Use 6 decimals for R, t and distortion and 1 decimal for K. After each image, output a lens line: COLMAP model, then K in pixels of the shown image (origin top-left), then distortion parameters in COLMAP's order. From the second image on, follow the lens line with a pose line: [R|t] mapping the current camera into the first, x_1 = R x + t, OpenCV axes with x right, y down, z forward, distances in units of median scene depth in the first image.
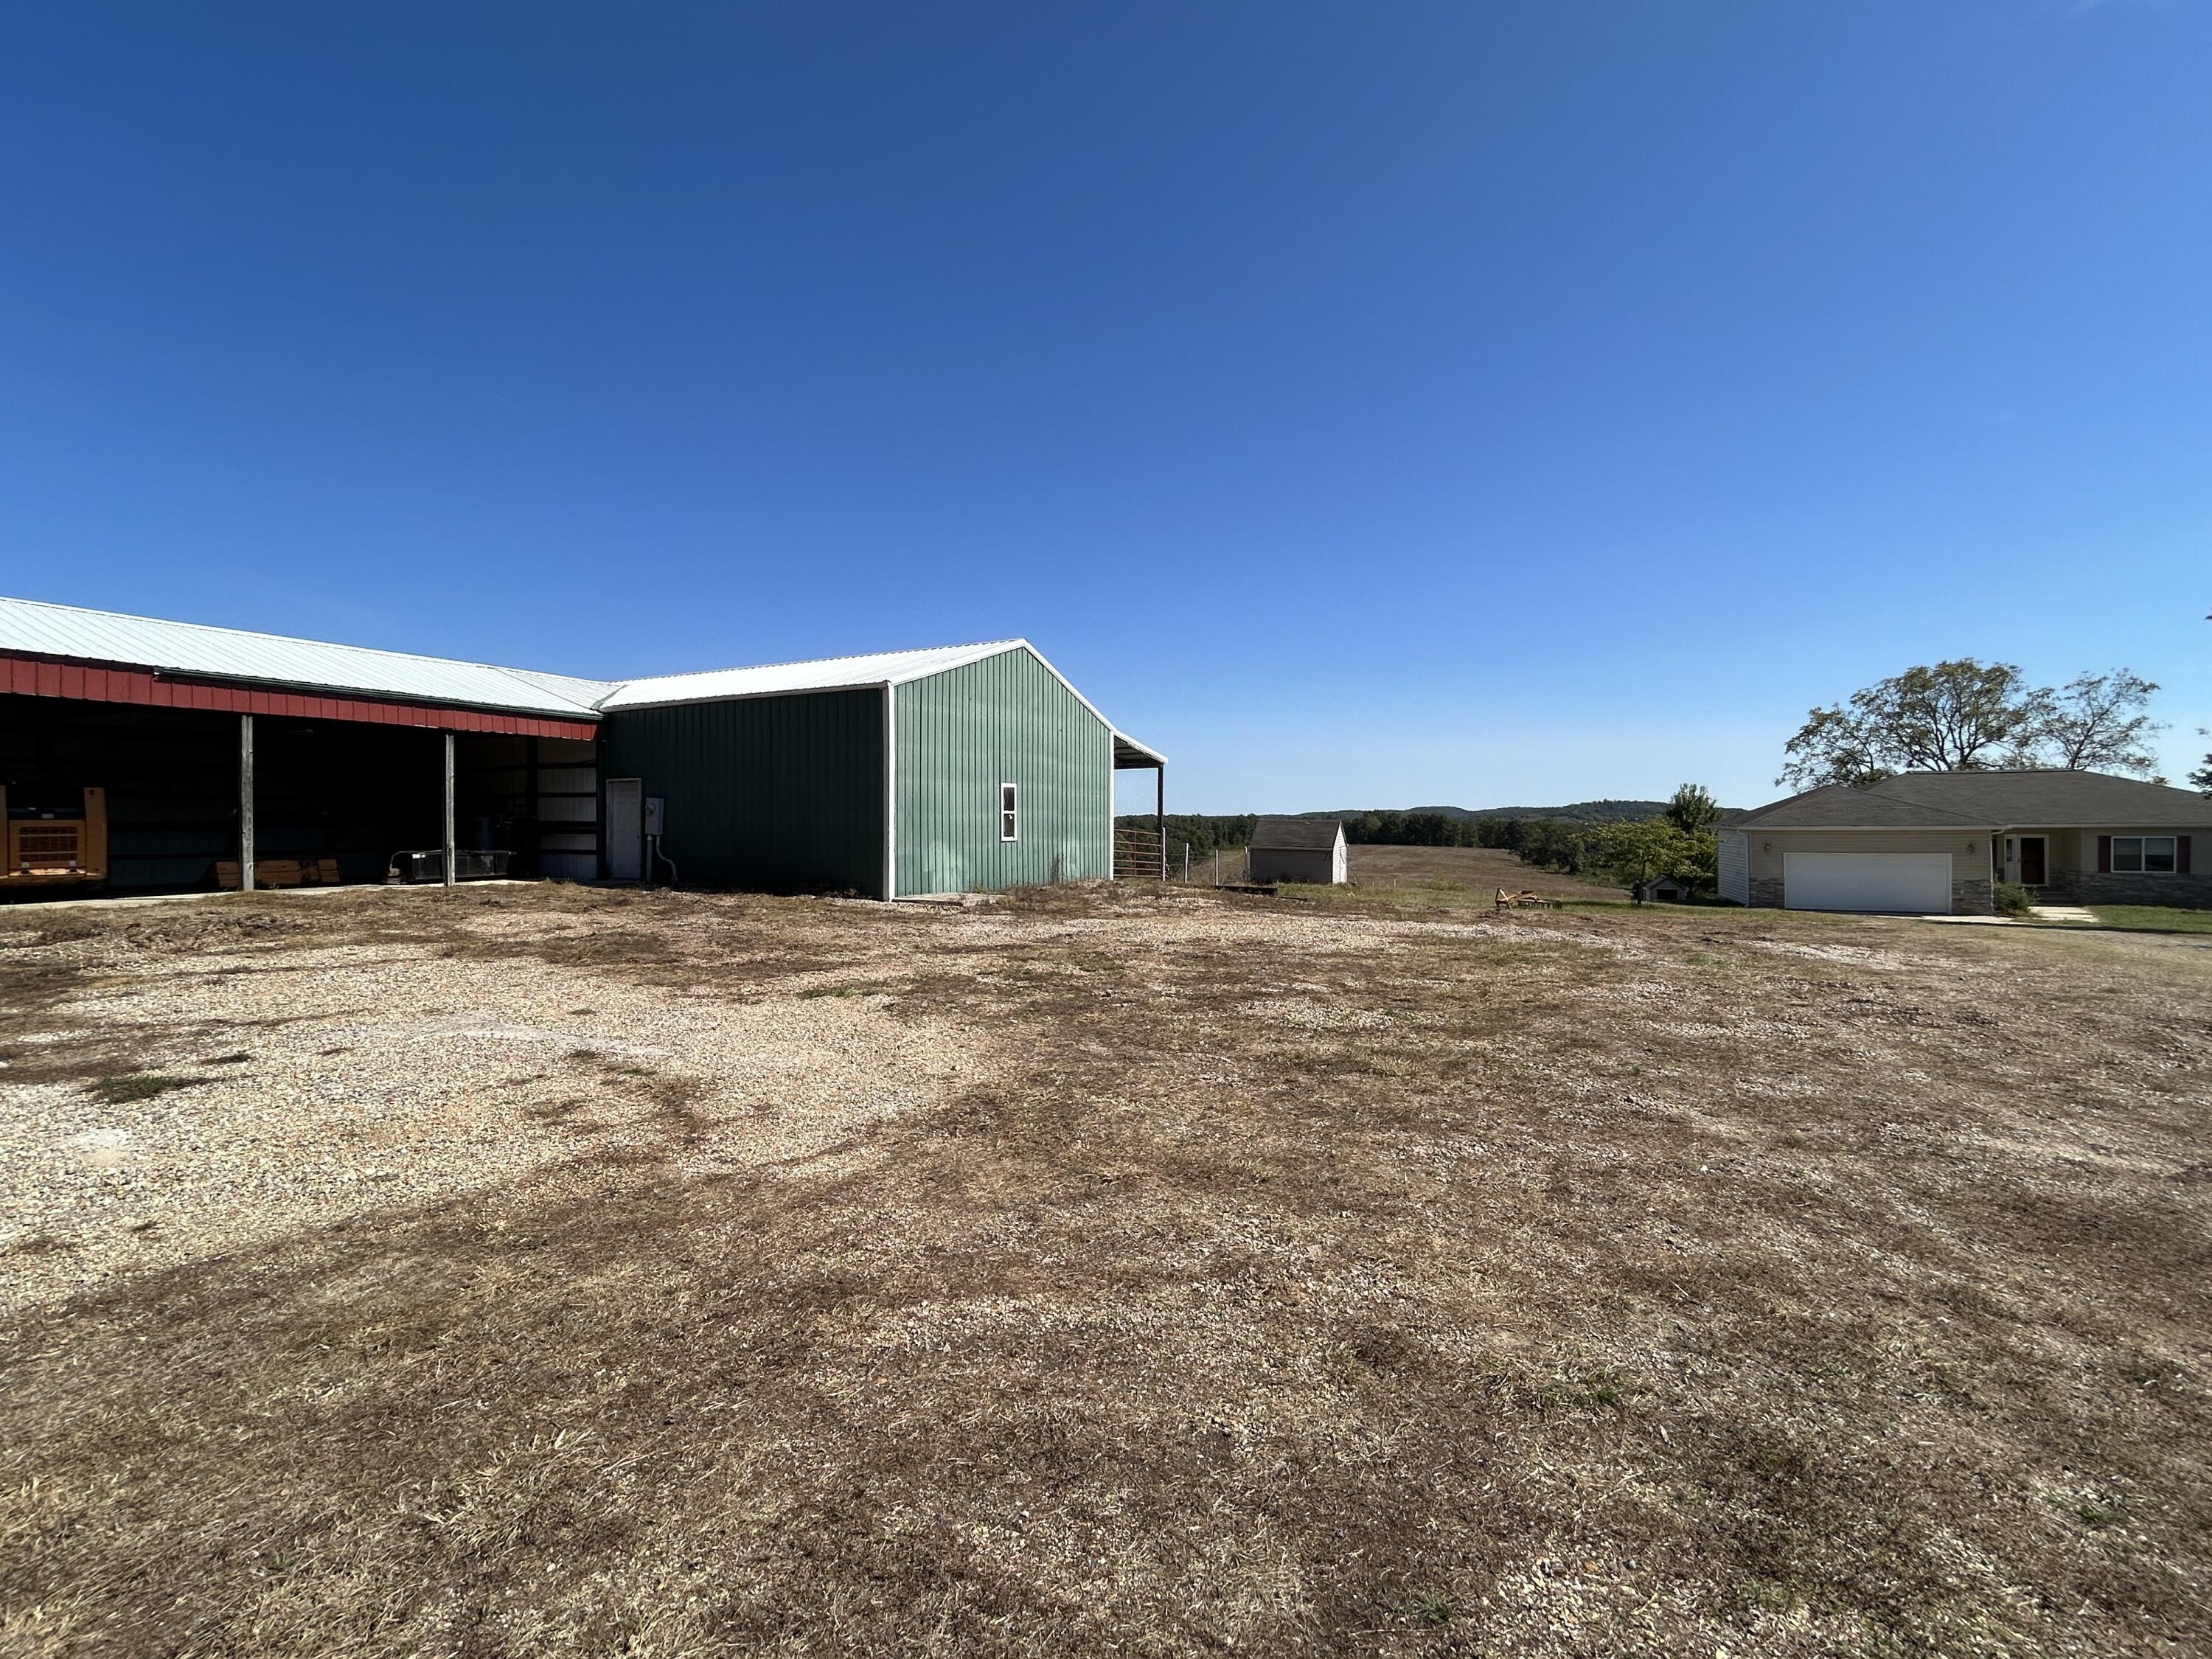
lens RADIAL K [[976.7, 0, 1102.4], [0, 976.7, 827.7], [0, 0, 1]] dist [0.002266, 0.000118]
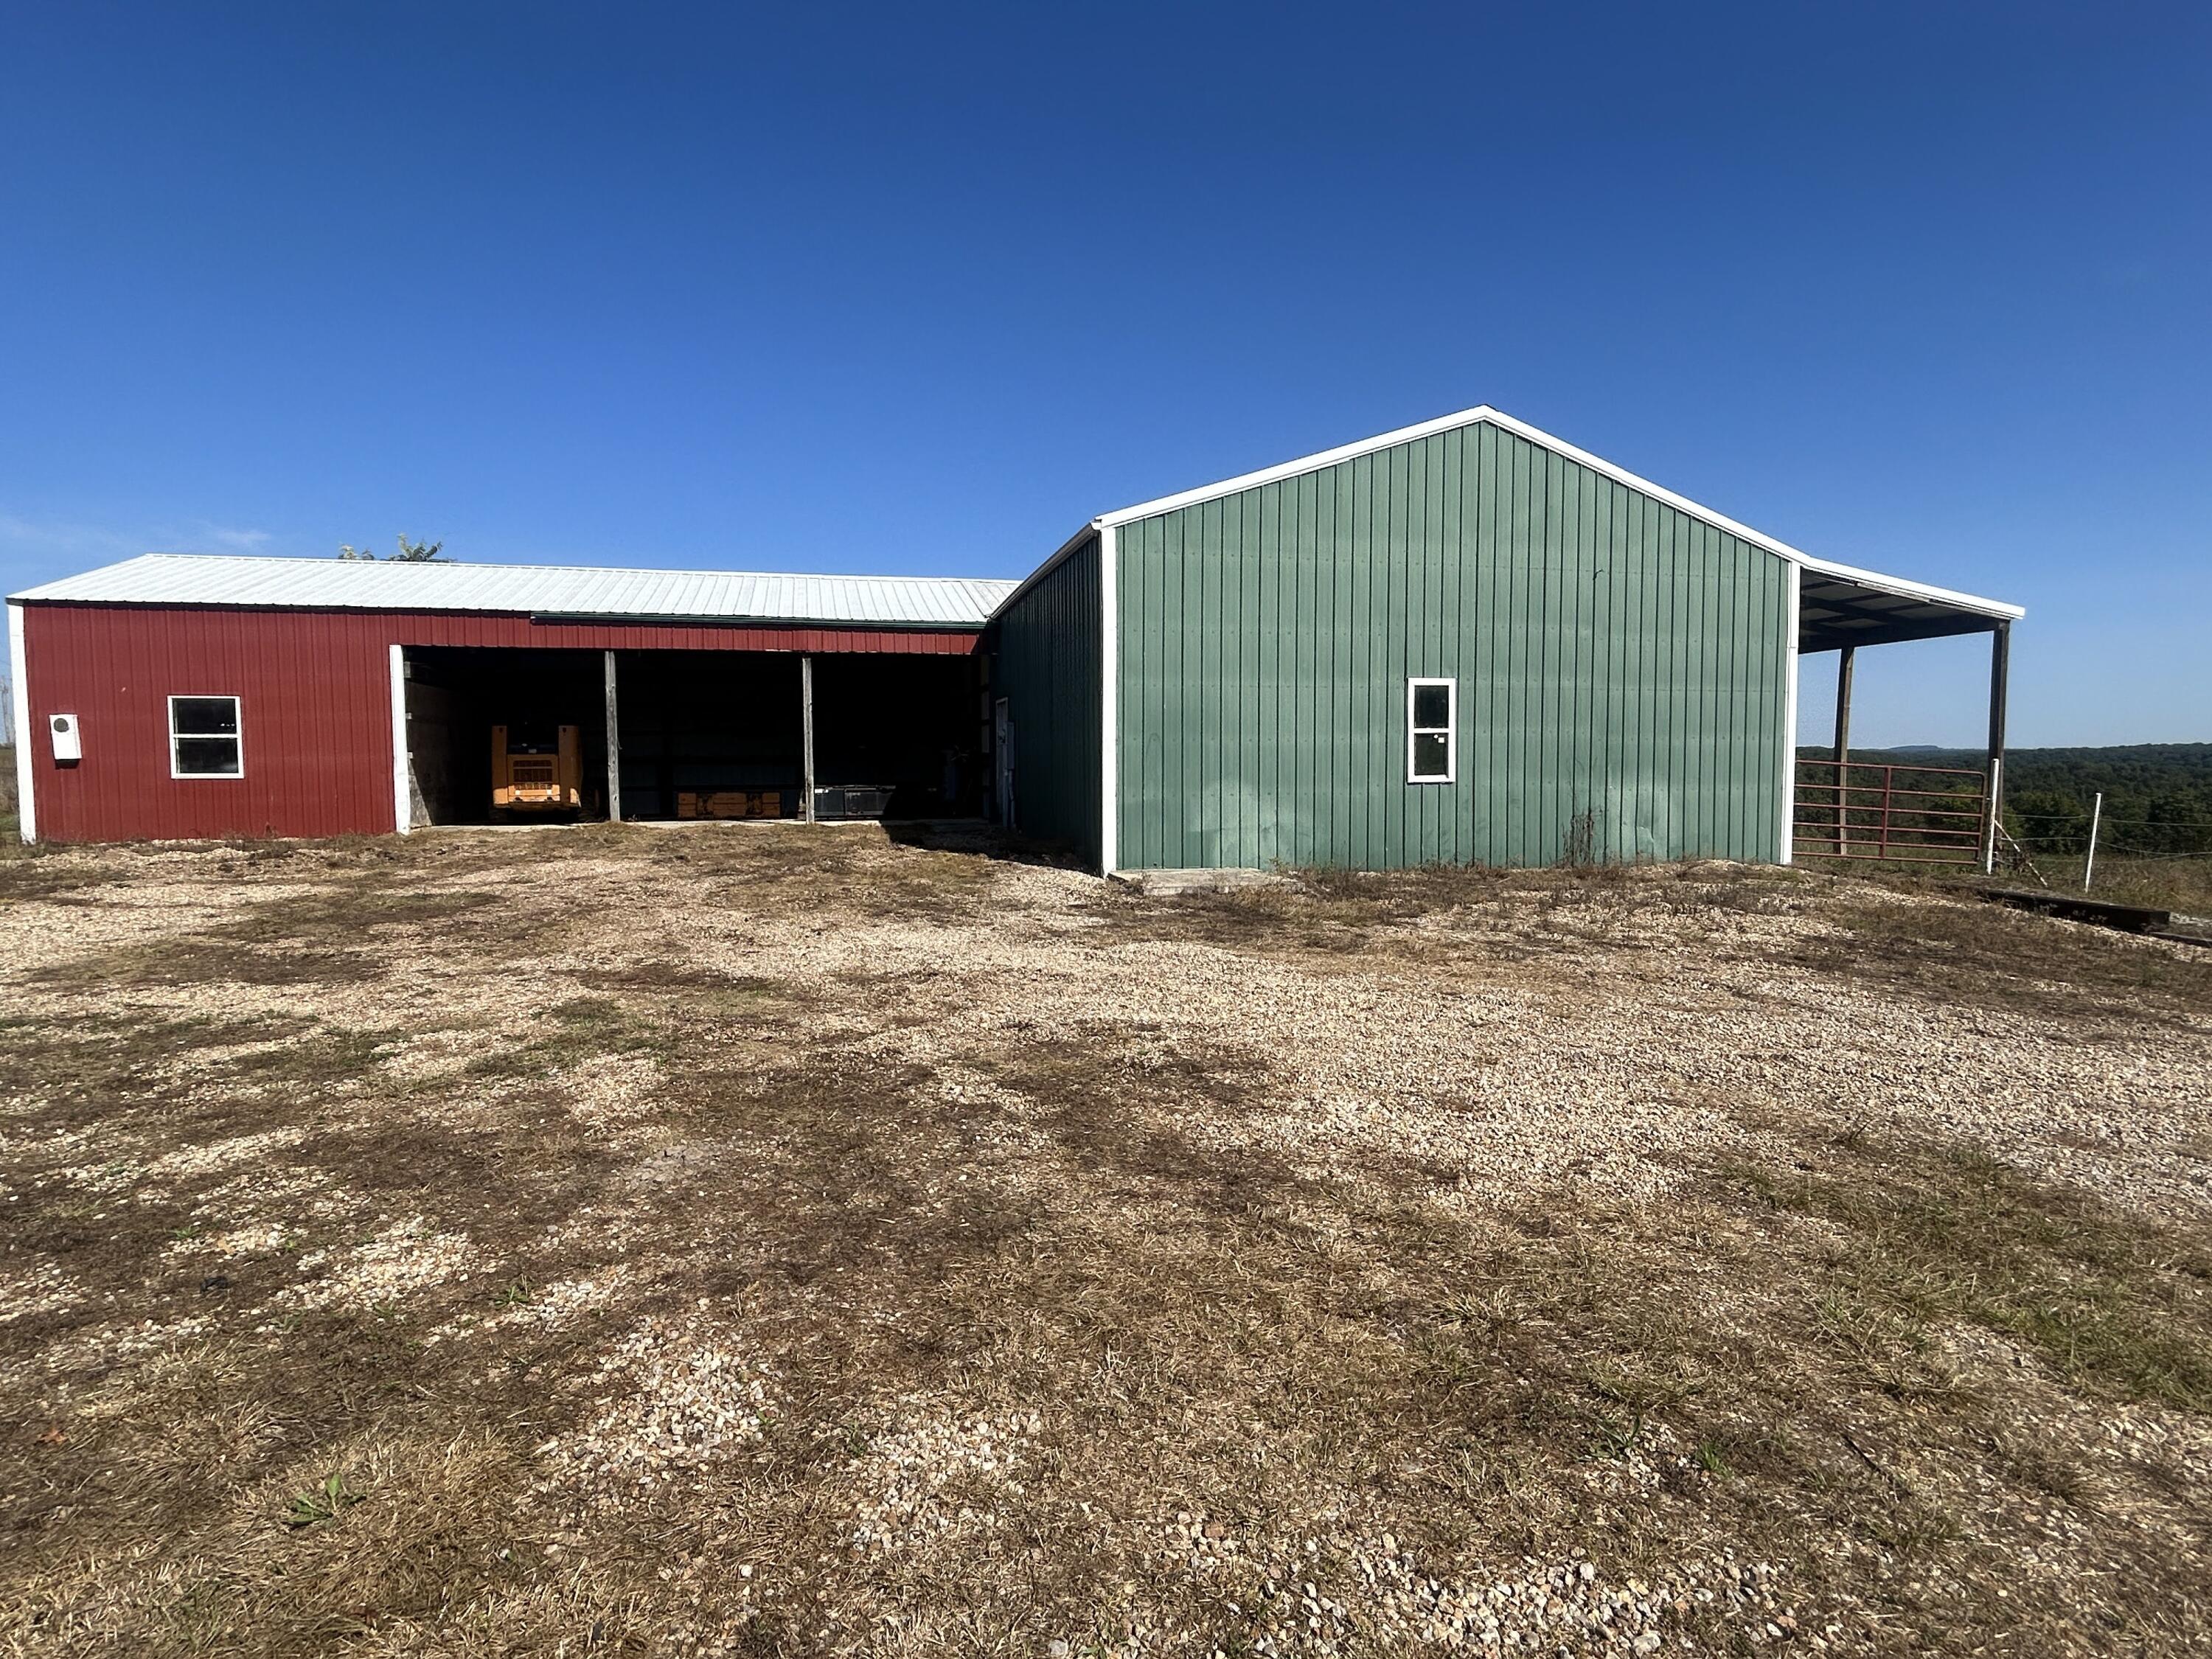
lens RADIAL K [[1158.6, 0, 1105.4], [0, 1158.6, 838.0], [0, 0, 1]] dist [-0.006097, 0.000184]
pose [[0.645826, 0.047630, -0.761997, 0.165028], [0.000015, 0.998051, 0.062399, 0.002285], [0.763484, -0.040310, 0.644567, 0.247697]]
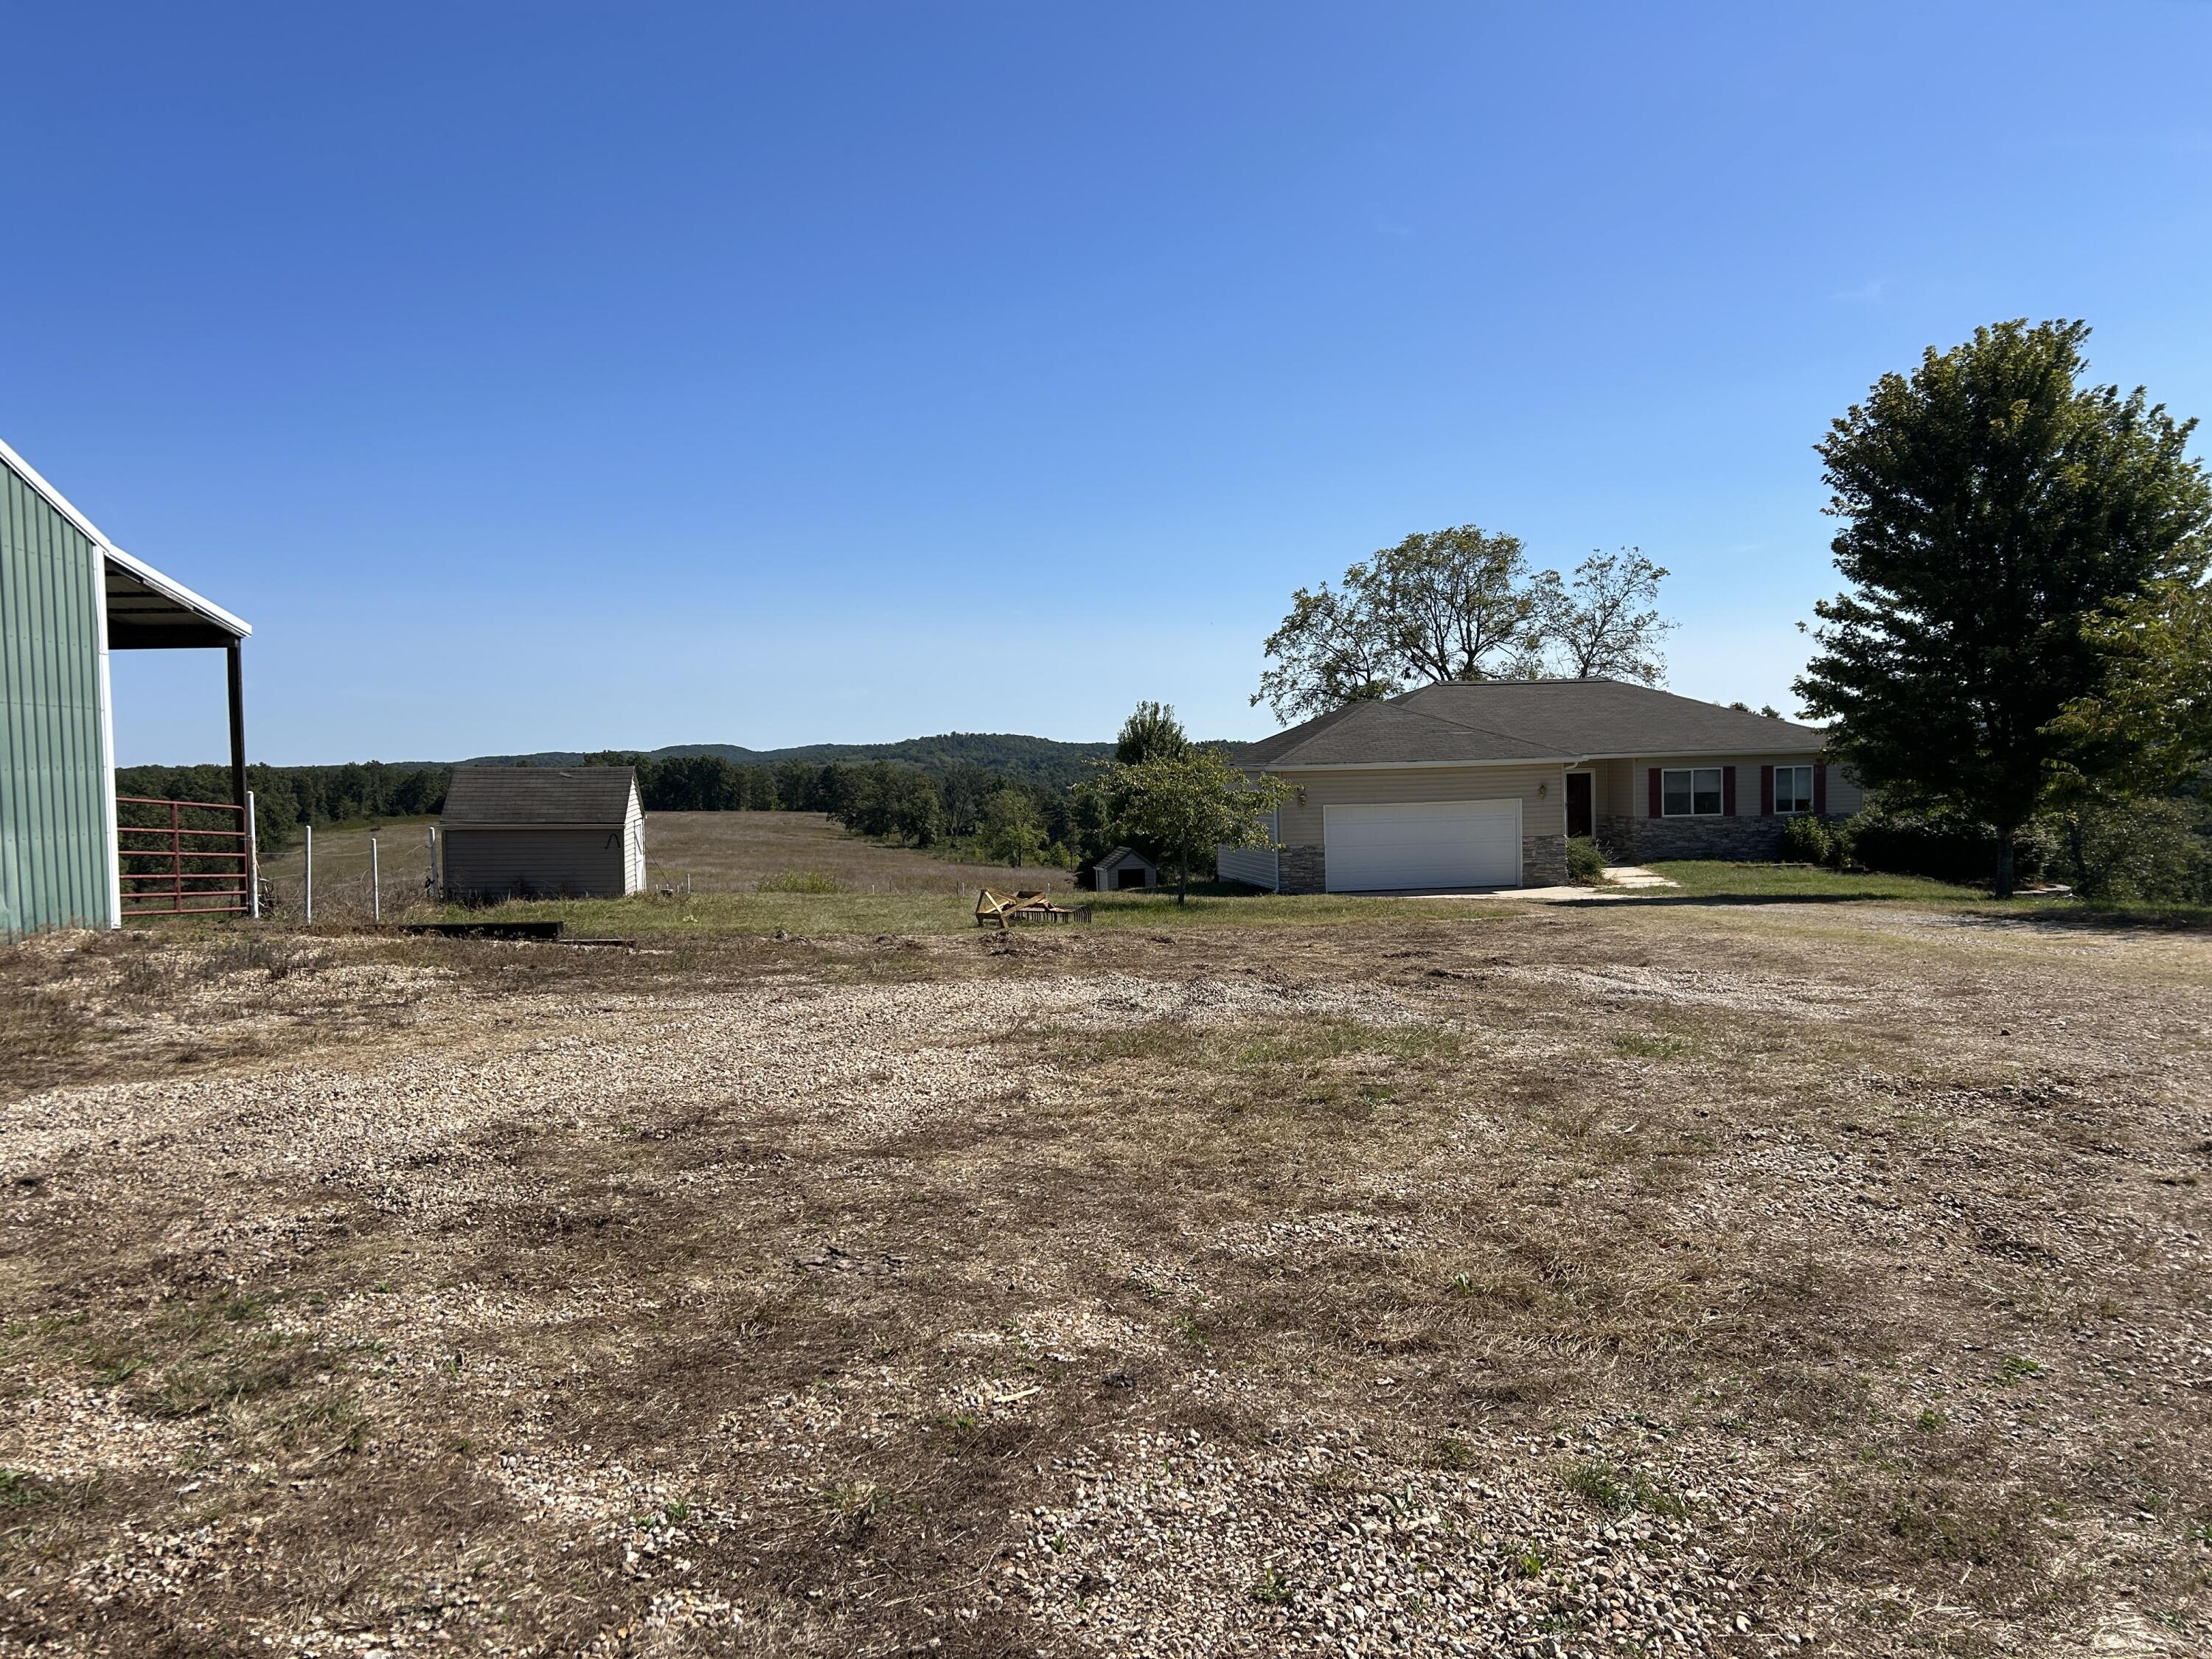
lens RADIAL K [[1656.9, 0, 1093.0], [0, 1656.9, 862.6], [0, 0, 1]] dist [0.056798, -0.058493]
pose [[0.848361, -0.050005, 0.527051, -0.008824], [0.024614, 0.998178, 0.055083, -0.000495], [-0.528845, -0.033758, 0.848047, 0.153186]]
